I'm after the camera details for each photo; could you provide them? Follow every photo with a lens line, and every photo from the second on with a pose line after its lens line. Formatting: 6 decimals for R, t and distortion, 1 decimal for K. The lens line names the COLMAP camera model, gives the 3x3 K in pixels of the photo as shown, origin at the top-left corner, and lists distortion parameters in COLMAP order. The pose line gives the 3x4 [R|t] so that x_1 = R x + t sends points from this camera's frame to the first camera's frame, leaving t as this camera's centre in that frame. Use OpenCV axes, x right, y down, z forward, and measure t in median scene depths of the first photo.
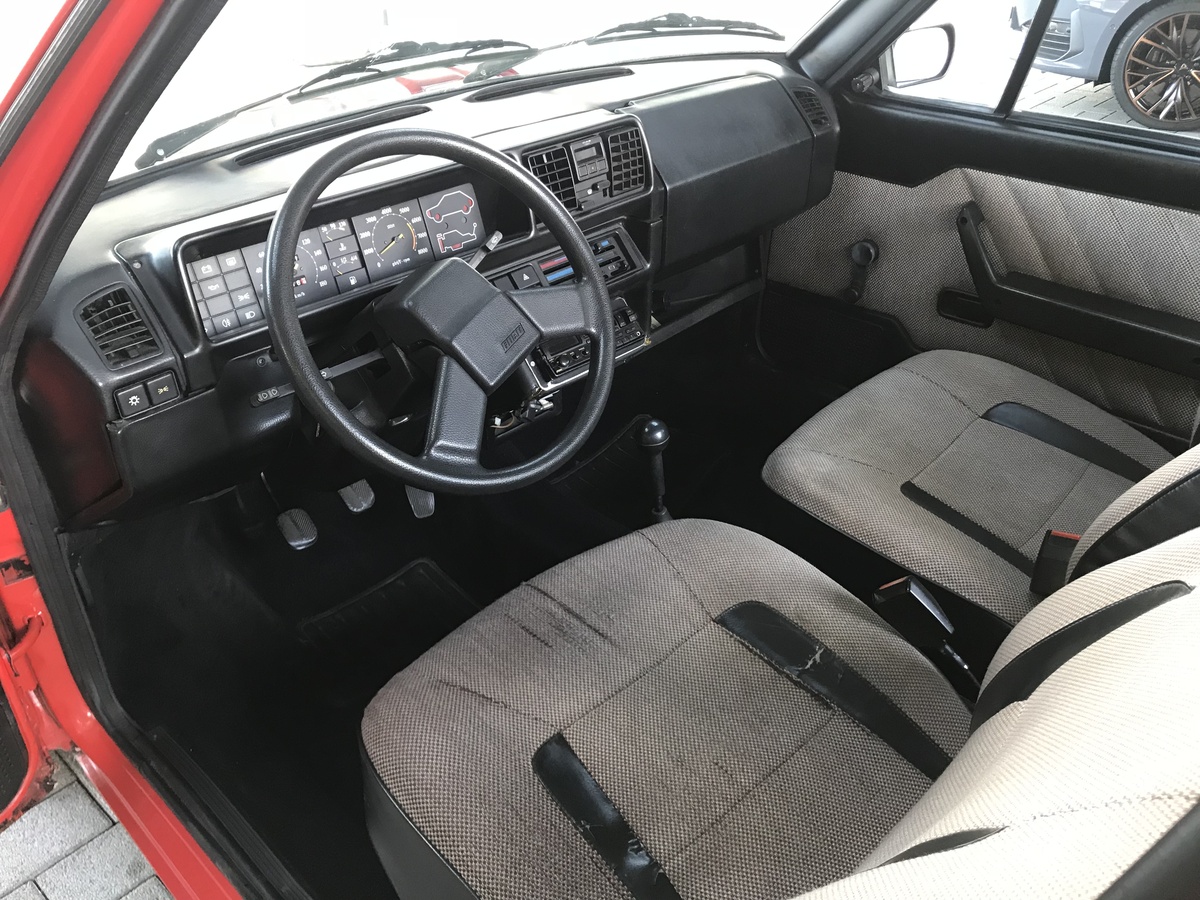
lens RADIAL K [[983.0, 0, 600.0], [0, 983.0, 450.0], [0, 0, 1]] dist [0.003152, 0.010080]
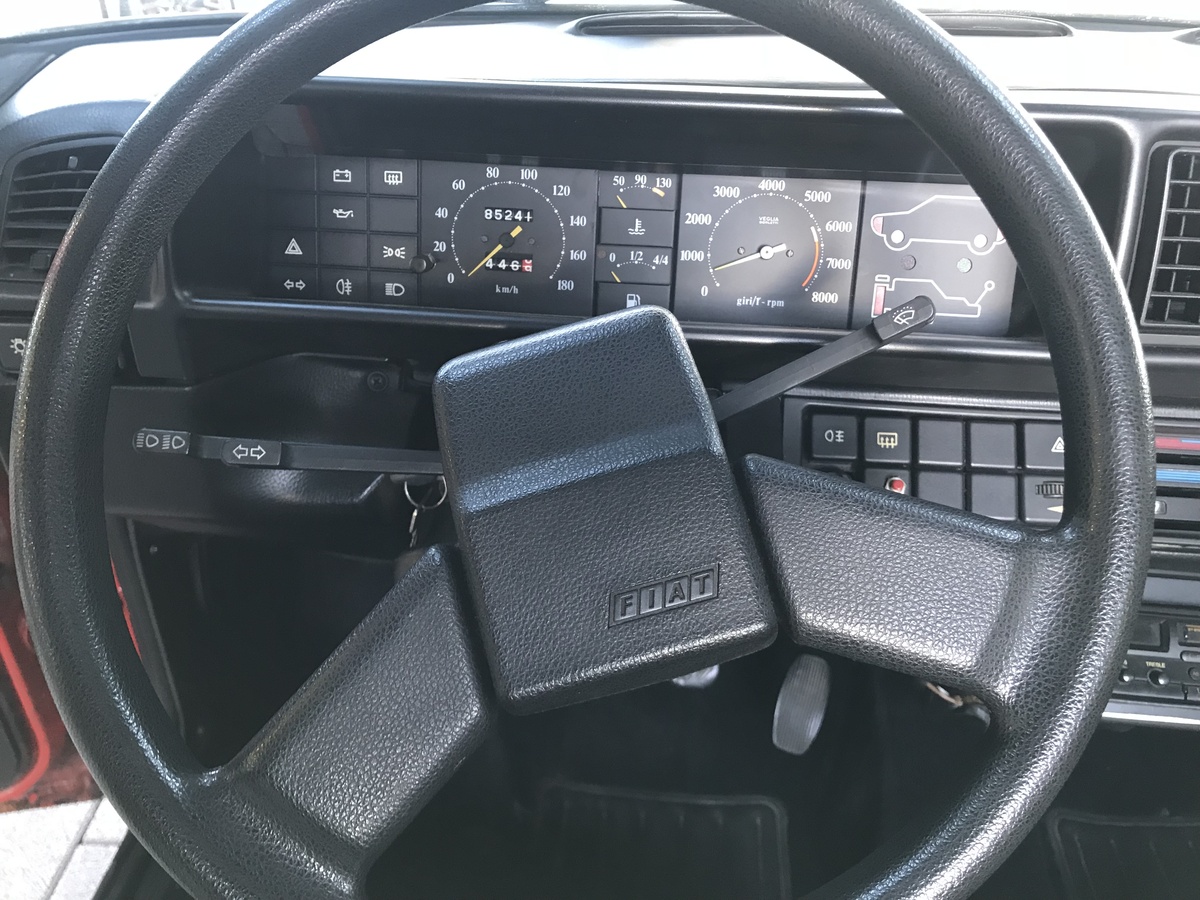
lens RADIAL K [[1072.7, 0, 600.0], [0, 1072.7, 450.0], [0, 0, 1]] dist [0.042458, 0.003120]
pose [[0.635954, 0.424125, -0.644733, 0.098517], [-0.430258, 0.888409, 0.160022, -0.185739], [0.640656, 0.175635, 0.747471, 0.624216]]
